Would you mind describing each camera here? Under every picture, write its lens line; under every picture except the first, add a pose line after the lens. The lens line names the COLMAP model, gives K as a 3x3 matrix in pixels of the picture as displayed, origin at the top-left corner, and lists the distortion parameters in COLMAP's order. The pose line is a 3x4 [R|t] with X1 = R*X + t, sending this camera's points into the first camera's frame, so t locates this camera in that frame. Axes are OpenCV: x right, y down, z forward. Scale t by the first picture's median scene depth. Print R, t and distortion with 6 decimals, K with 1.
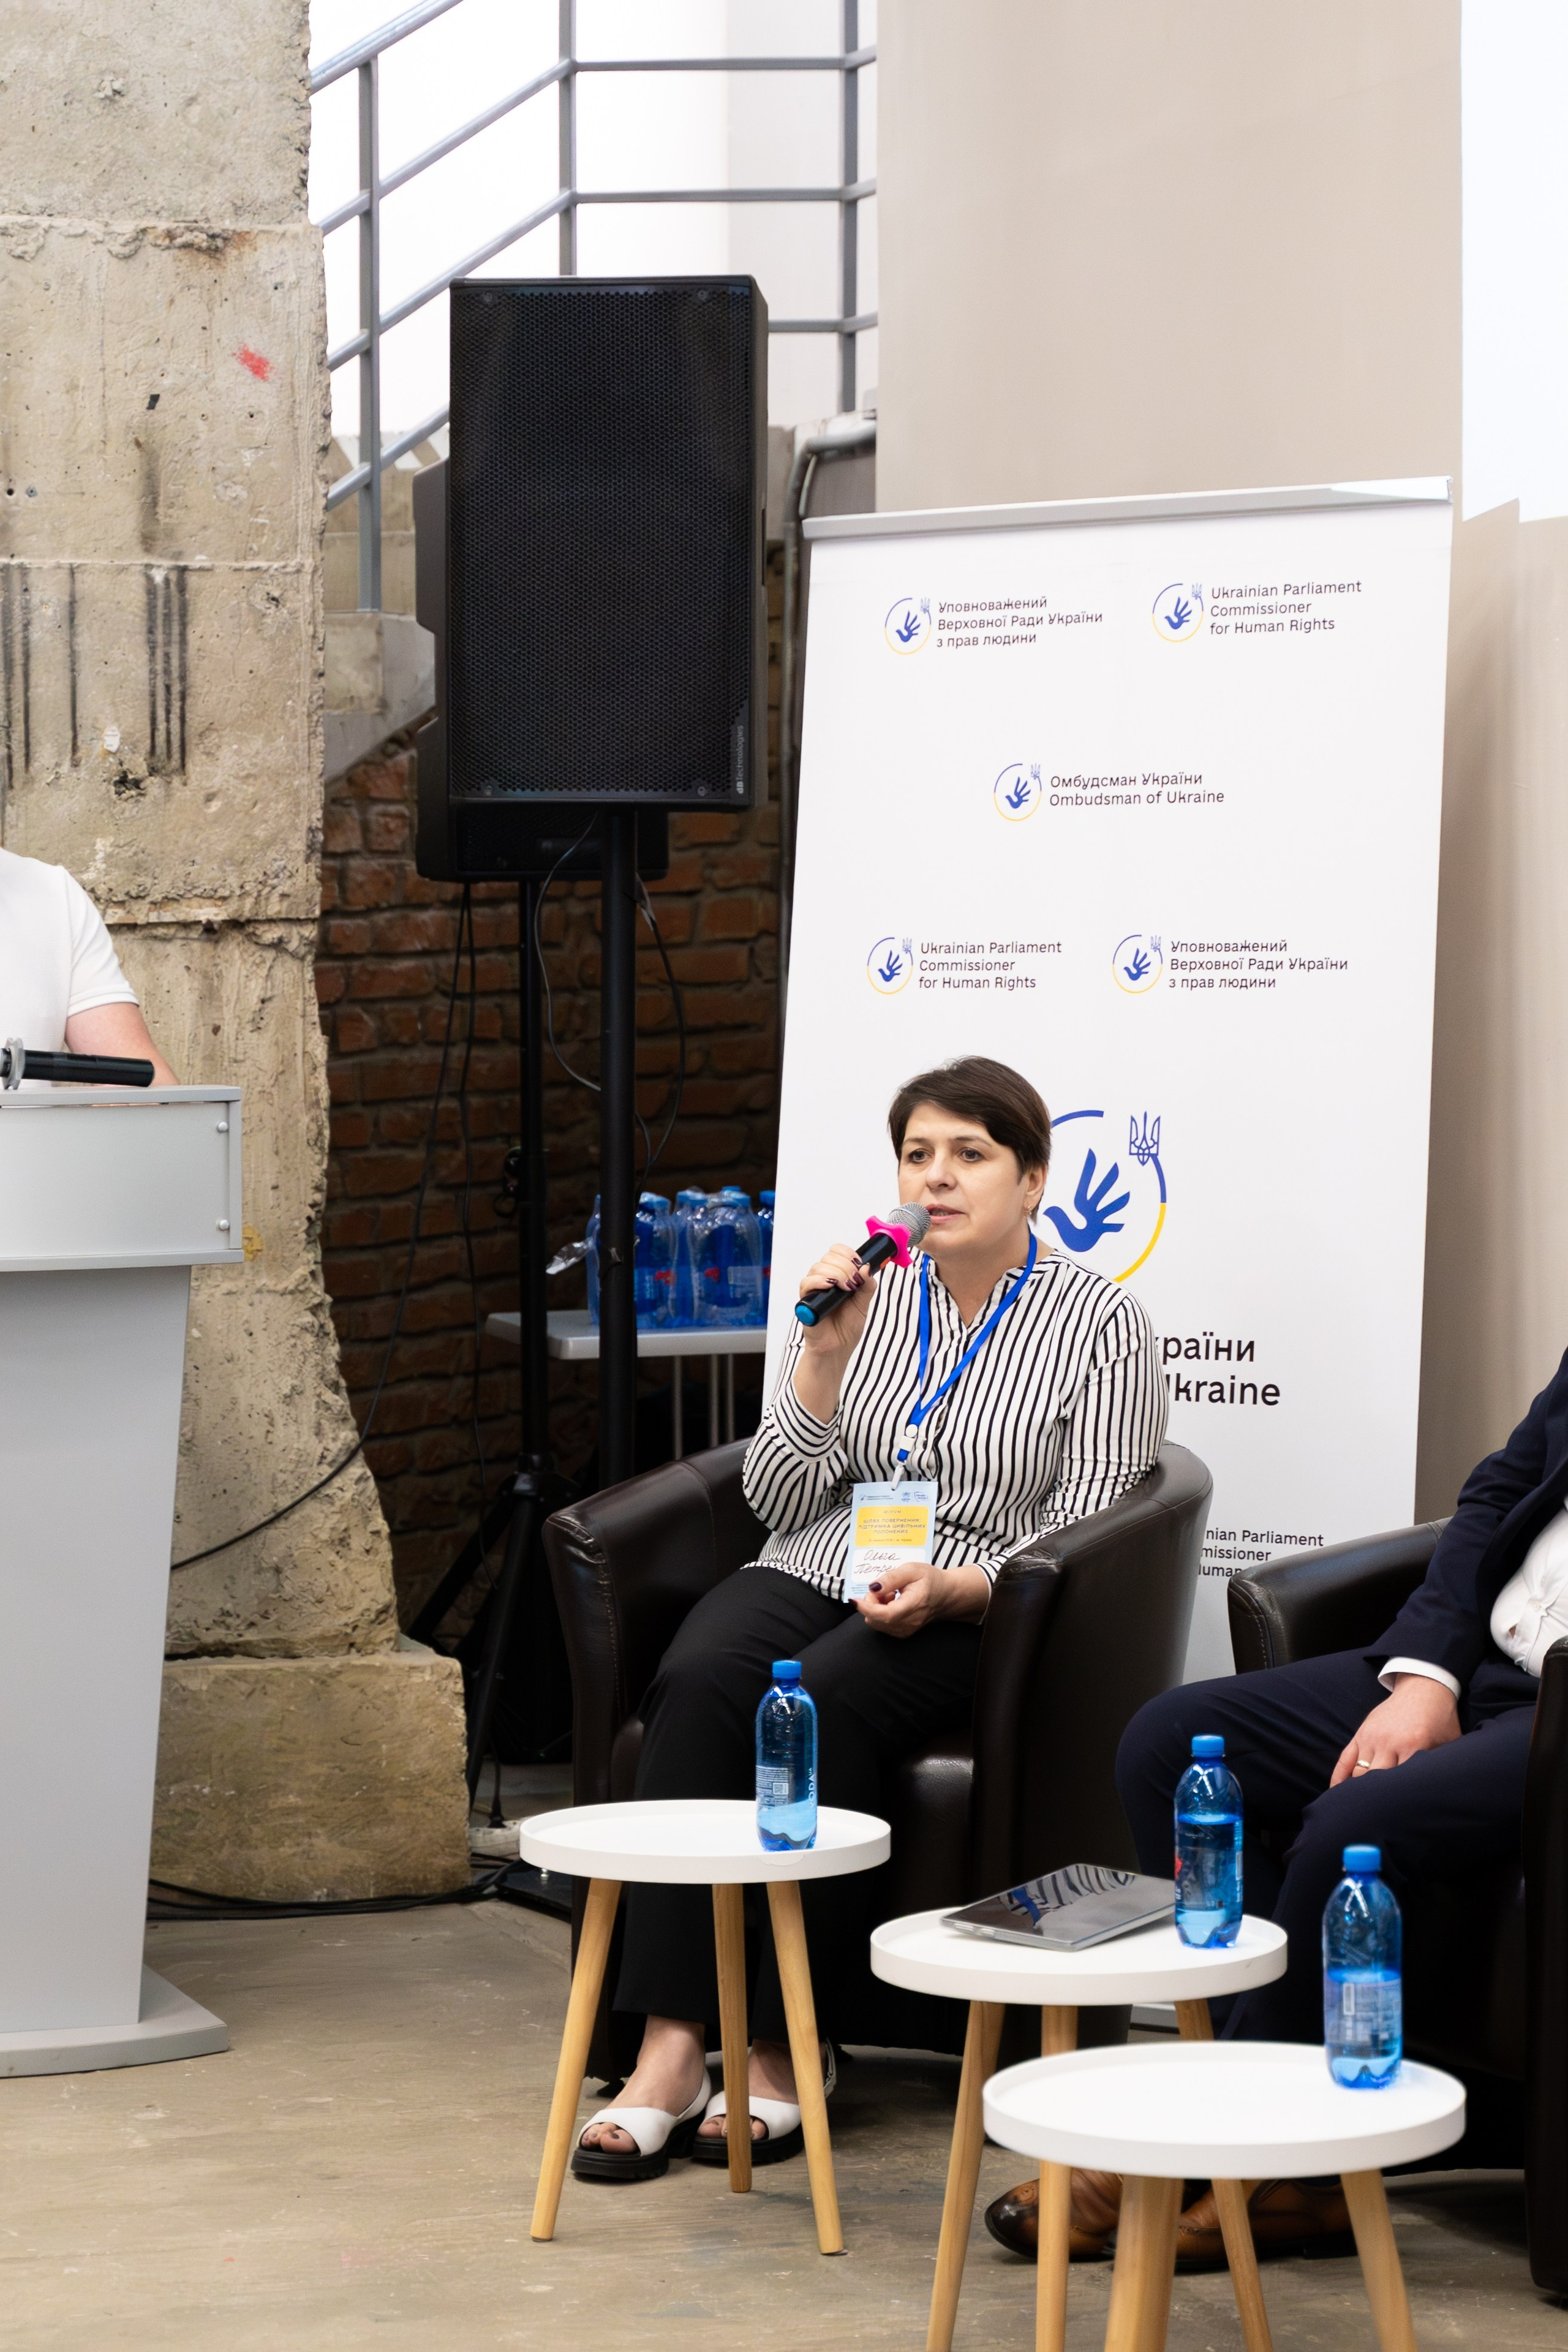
lens RADIAL K [[5659.5, 0, 791.3], [0, 5659.5, 1174.3], [0, 0, 1]] dist [-0.057687, 0.000000]
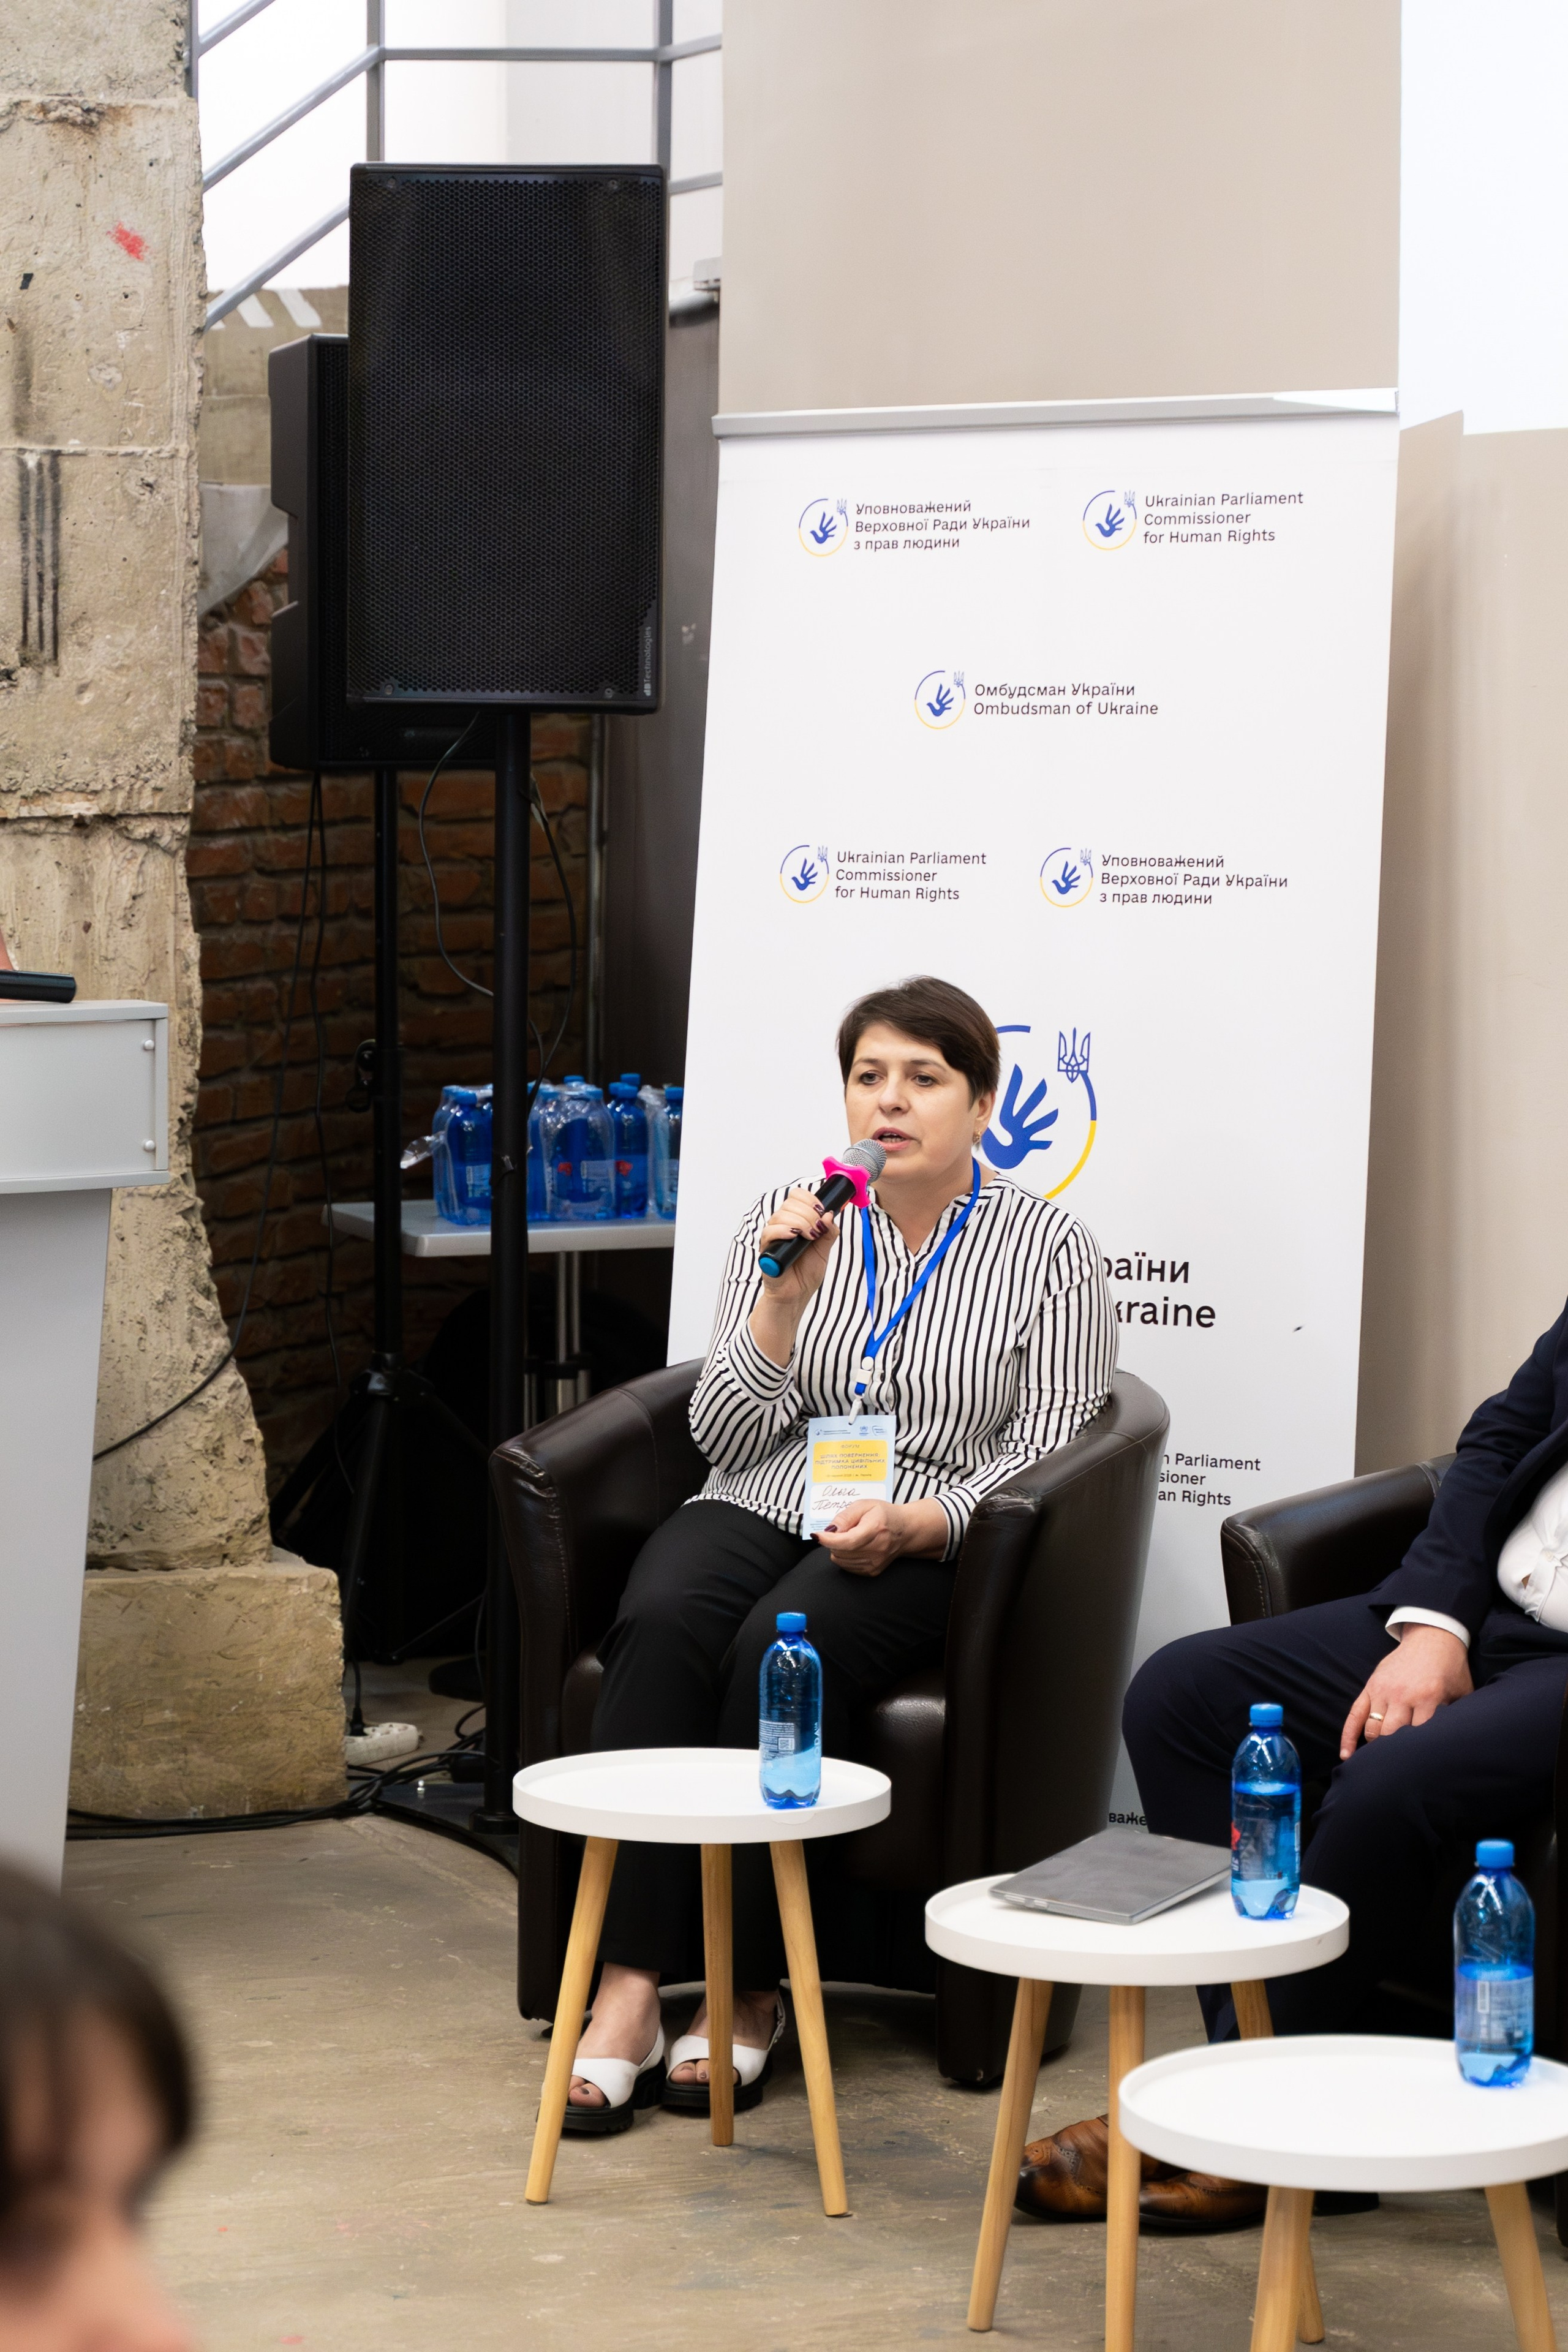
lens RADIAL K [[5659.5, 0, 785.9], [0, 5659.5, 1136.2], [0, 0, 1]] dist [-0.057687, 0.000000]
pose [[0.997162, 0.002164, 0.075249, -0.061709], [-0.004311, 0.999588, 0.028378, -0.019945], [-0.075157, -0.028622, 0.996761, 0.020877]]
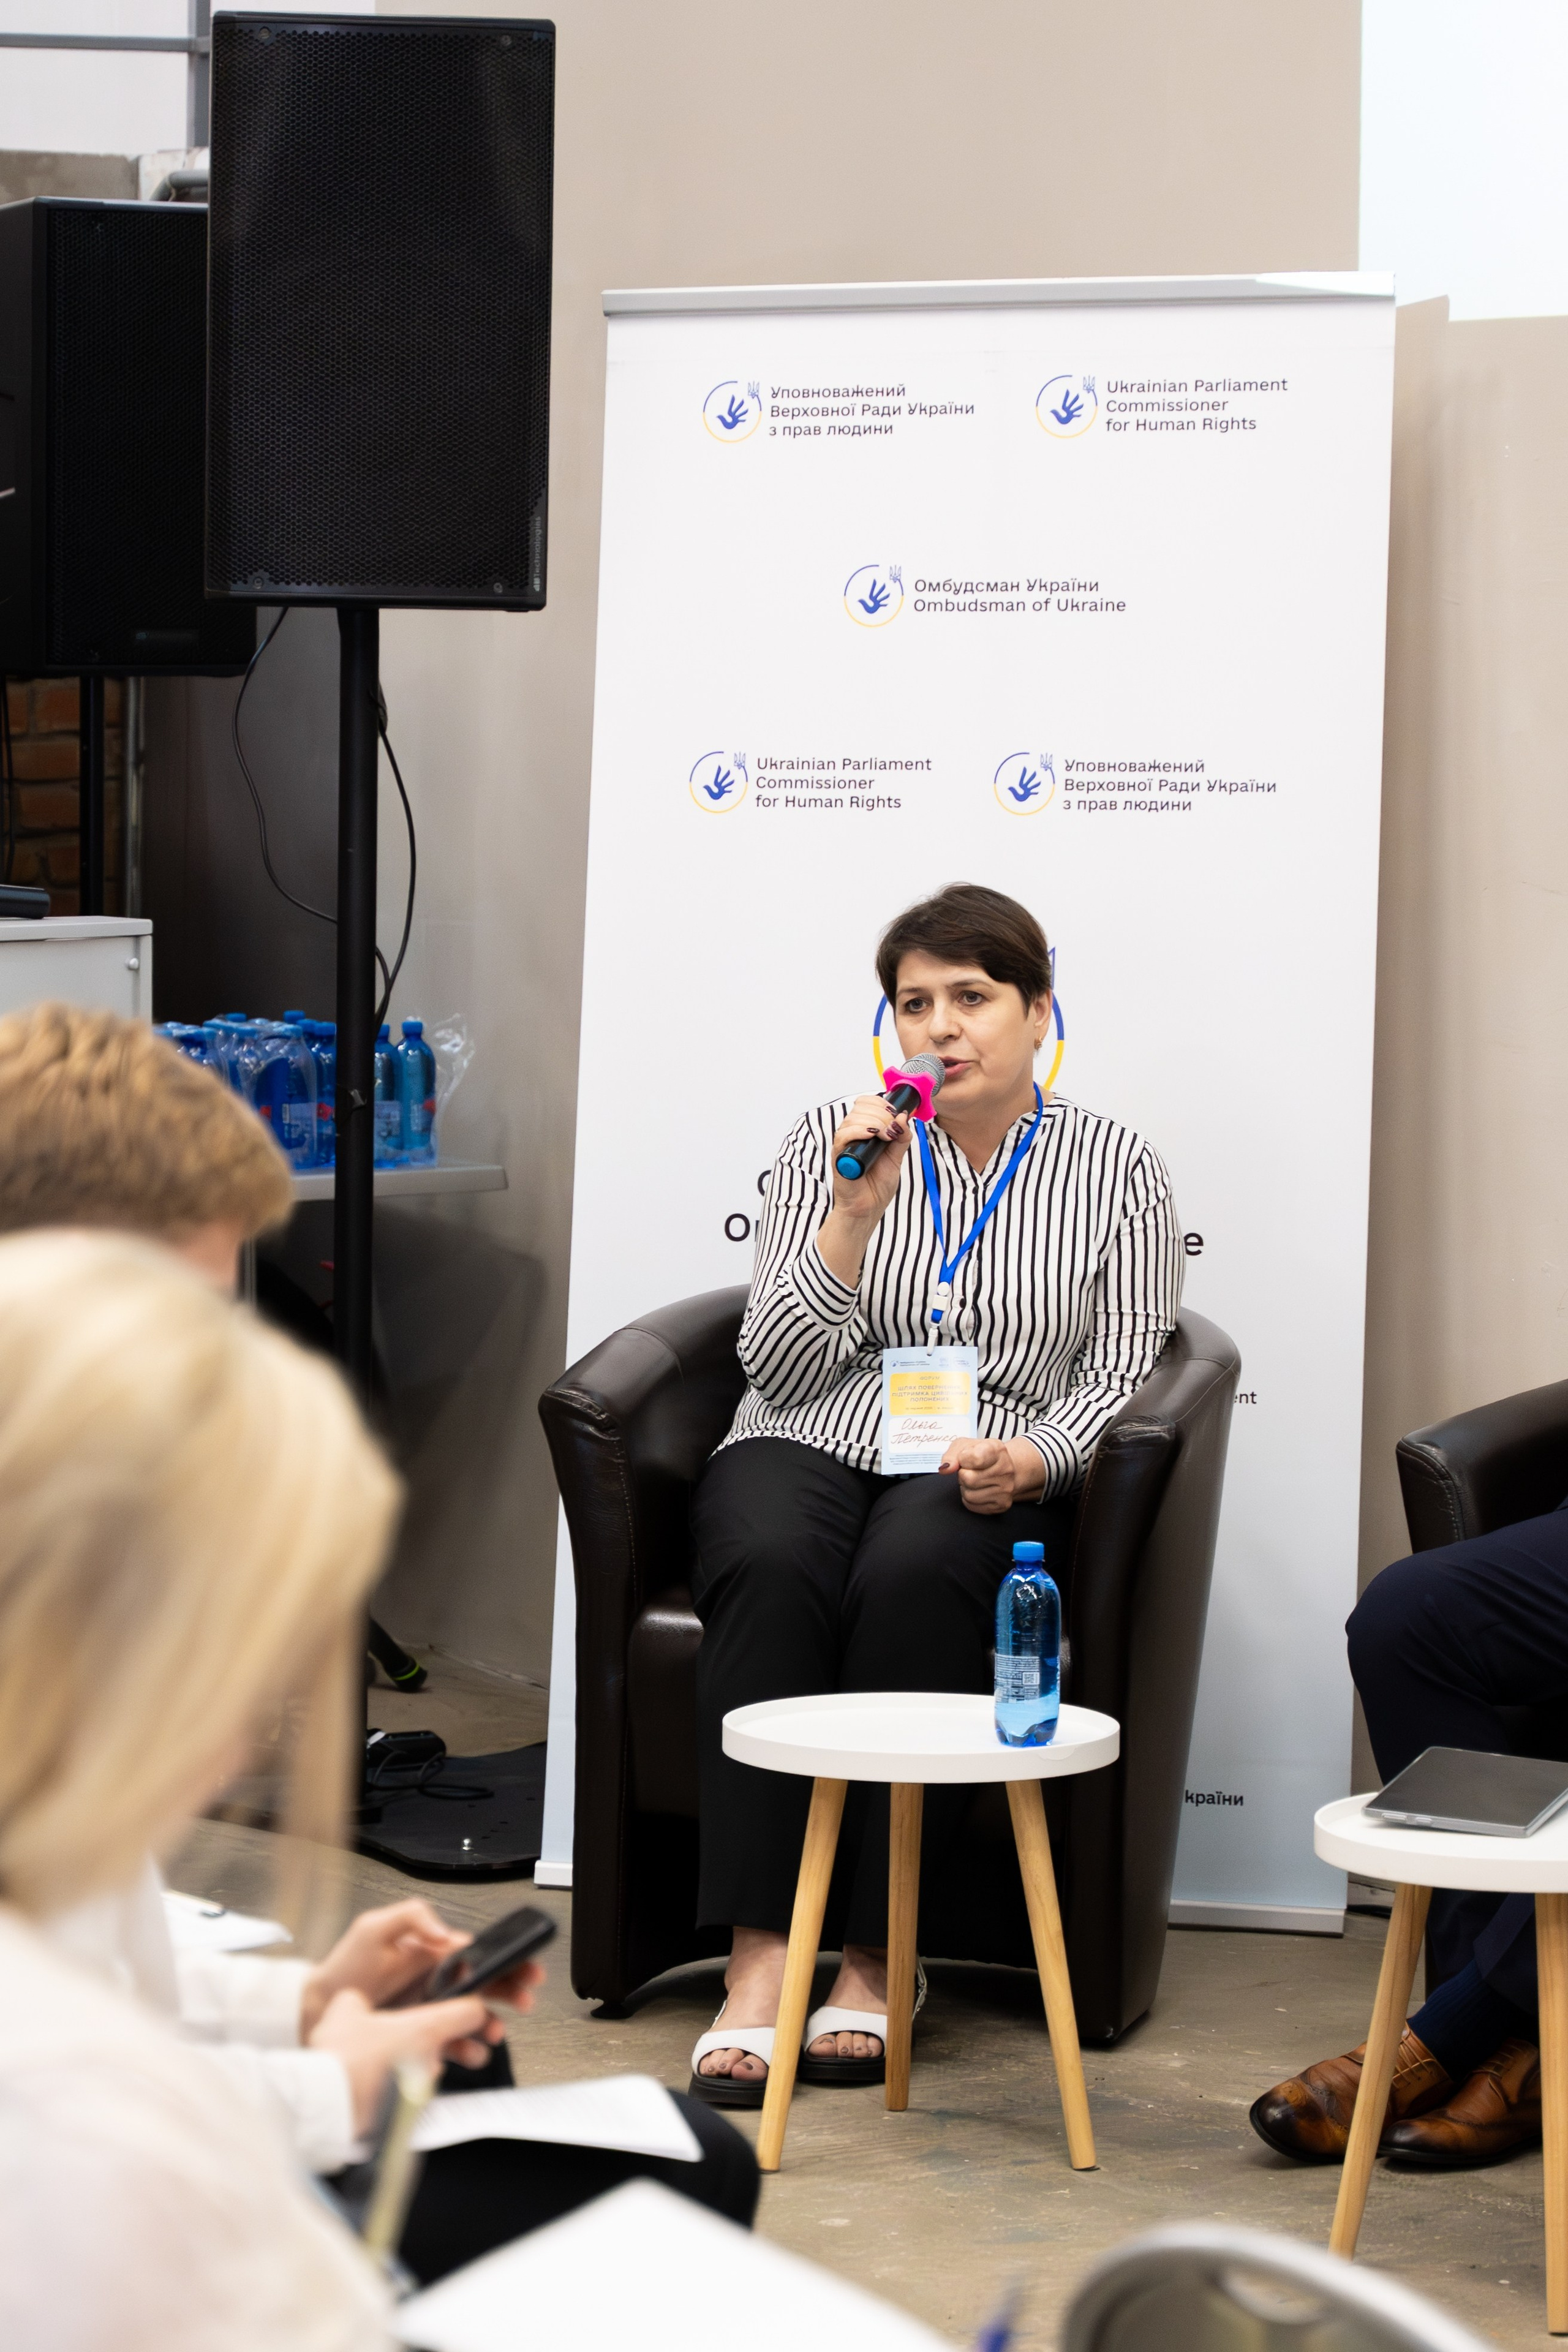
lens RADIAL K [[6426.6, 0, 786.1], [0, 6426.6, 1165.3], [0, 0, 1]] dist [-0.053452, 0.000000]
pose [[0.959903, -0.011922, 0.280080, -0.274706], [0.002703, 0.999442, 0.033280, -0.009715], [-0.280321, -0.031188, 0.959400, -0.006613]]
